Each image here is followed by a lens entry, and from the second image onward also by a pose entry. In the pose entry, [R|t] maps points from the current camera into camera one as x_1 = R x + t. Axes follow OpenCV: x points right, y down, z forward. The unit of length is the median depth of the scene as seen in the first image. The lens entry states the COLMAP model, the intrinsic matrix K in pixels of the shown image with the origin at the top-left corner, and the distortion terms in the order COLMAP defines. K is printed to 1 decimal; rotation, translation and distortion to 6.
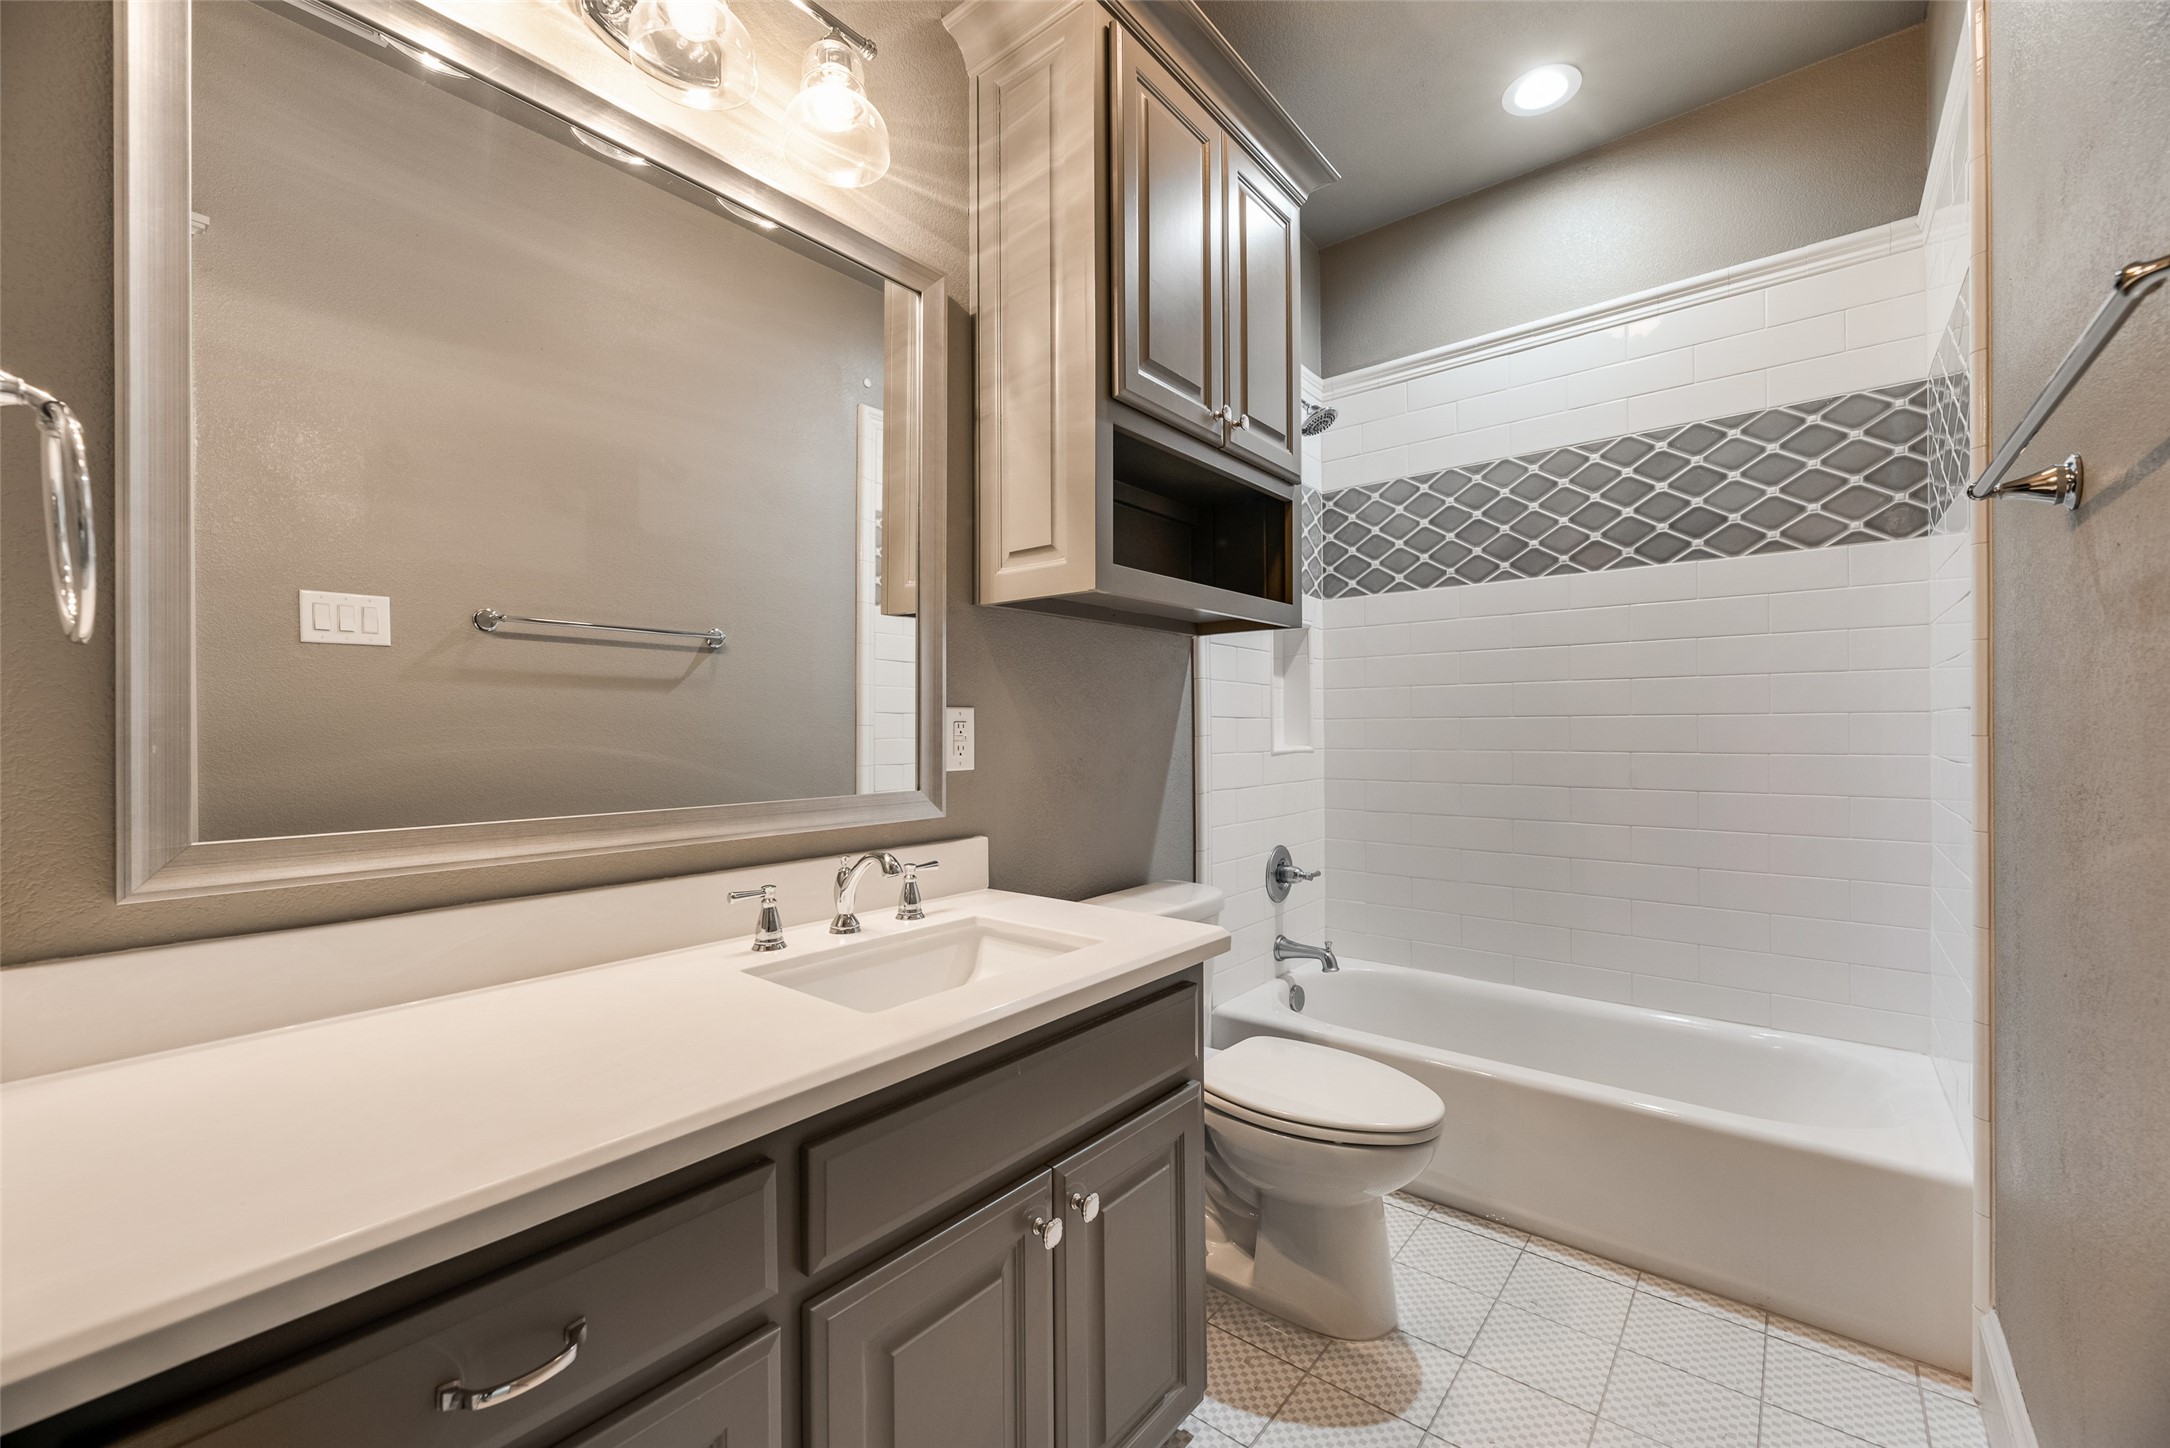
lens RADIAL K [[874.1, 0, 1088.6], [0, 874.1, 732.4], [0, 0, 1]] dist [-0.000083, -0.000147]
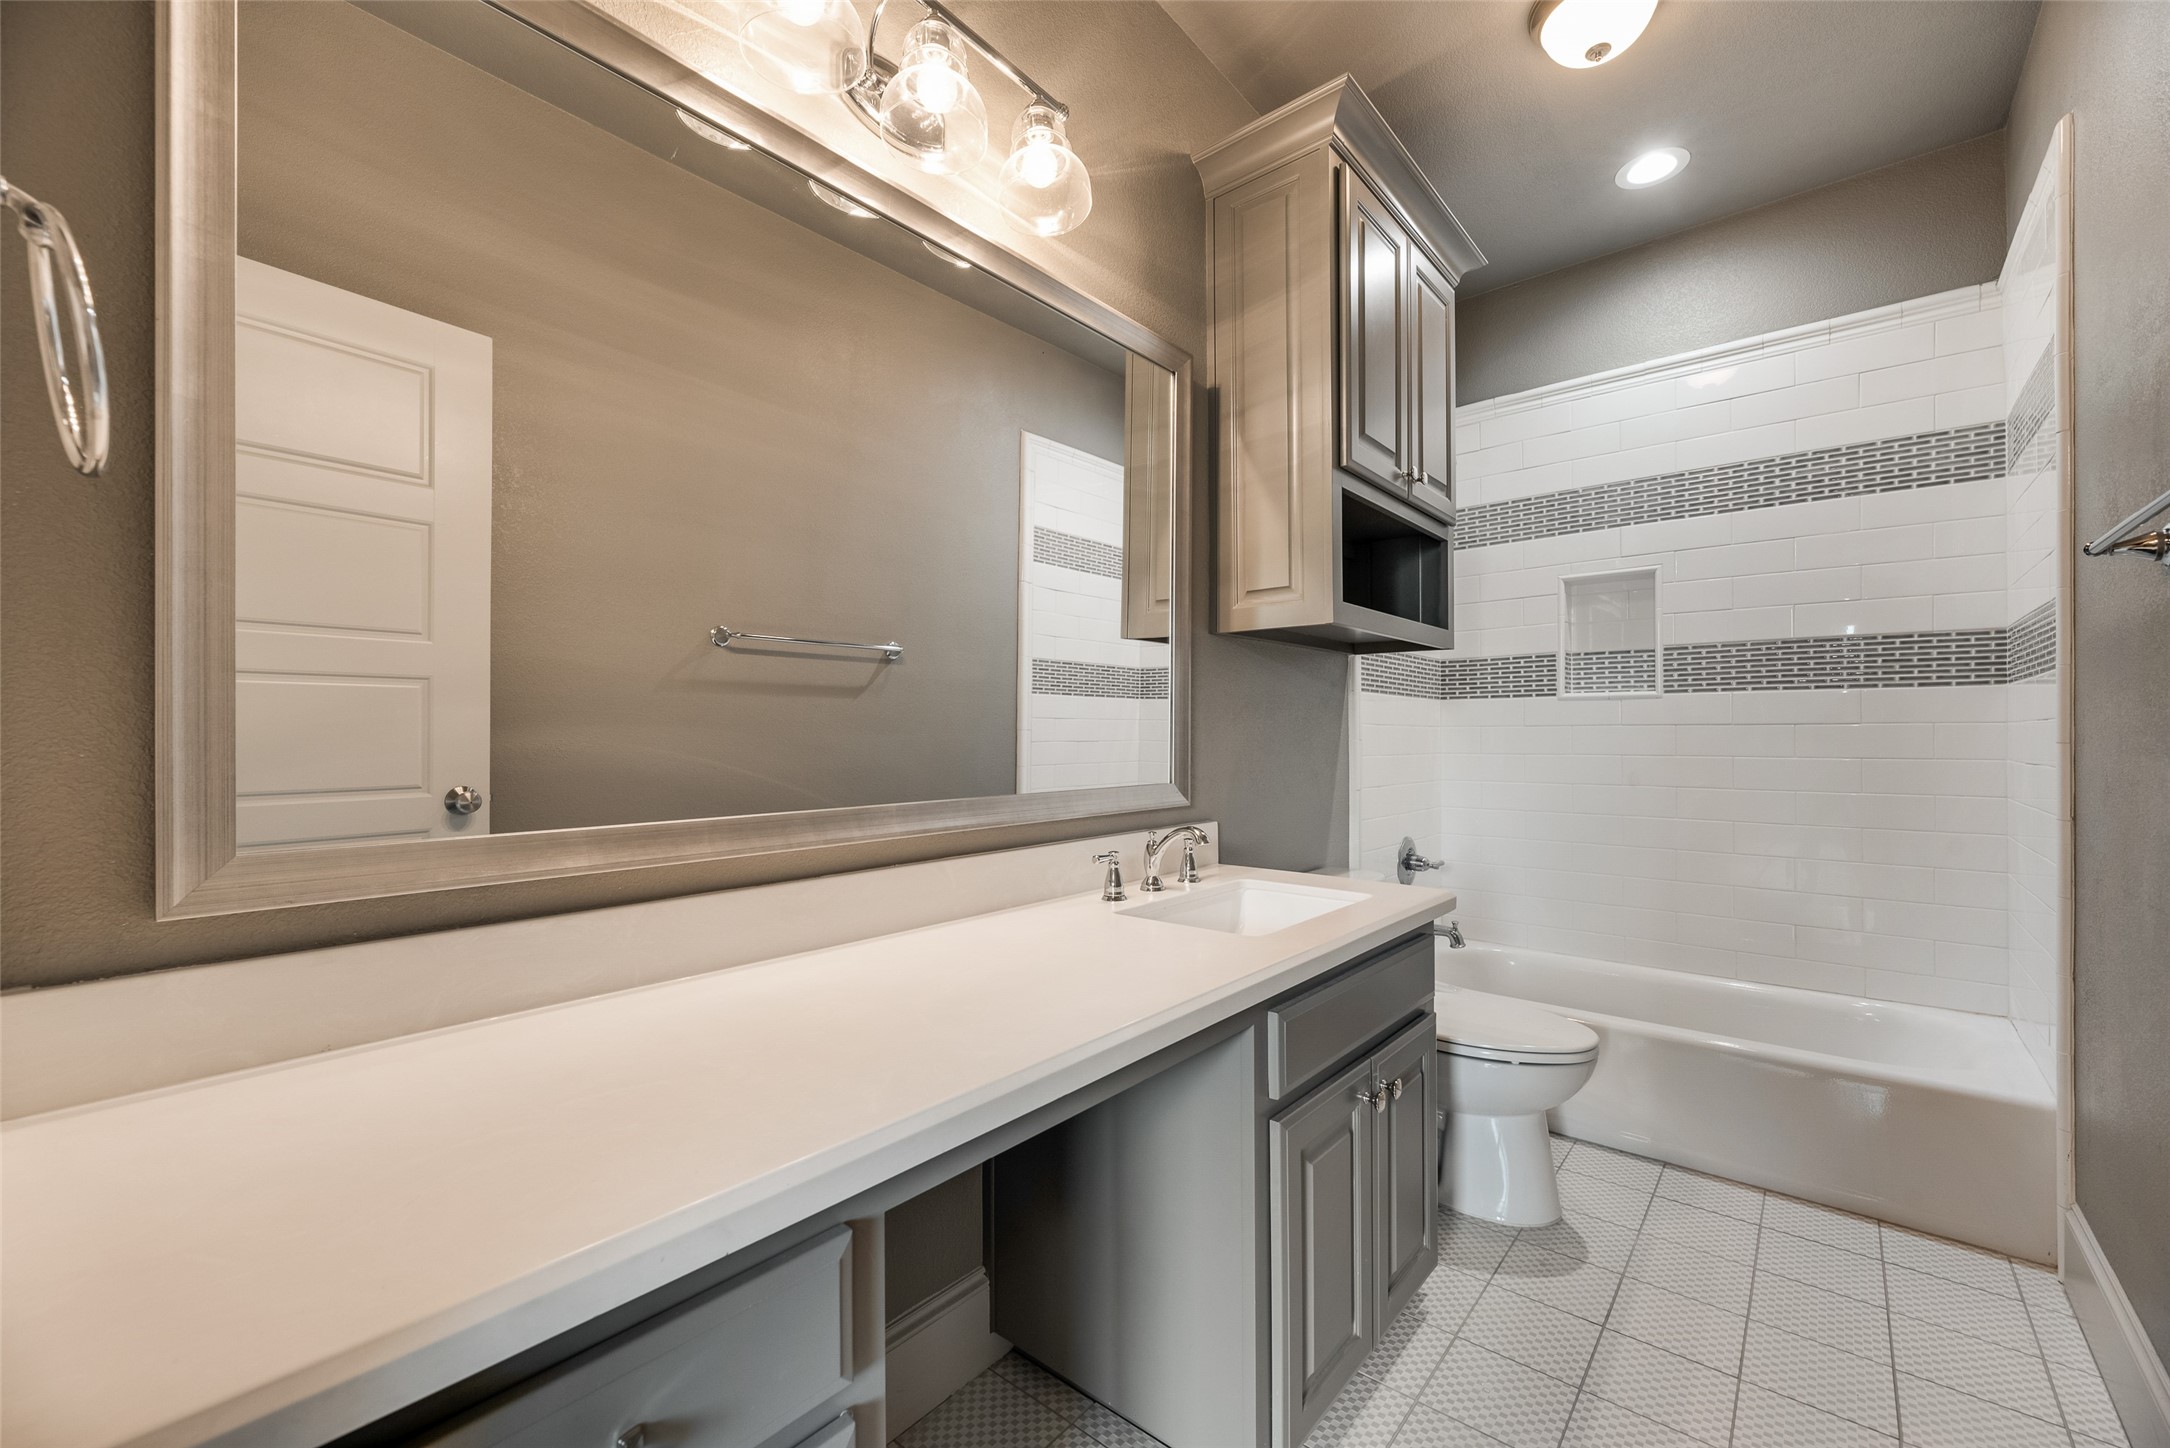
lens RADIAL K [[874.1, 0, 1088.6], [0, 874.1, 732.4], [0, 0, 1]] dist [-0.000083, -0.000147]
pose [[0.999471, 0.009278, -0.031155, -0.261581], [-0.009424, 0.999945, -0.004540, 0.001554], [0.031111, 0.004832, 0.999504, -0.225597]]
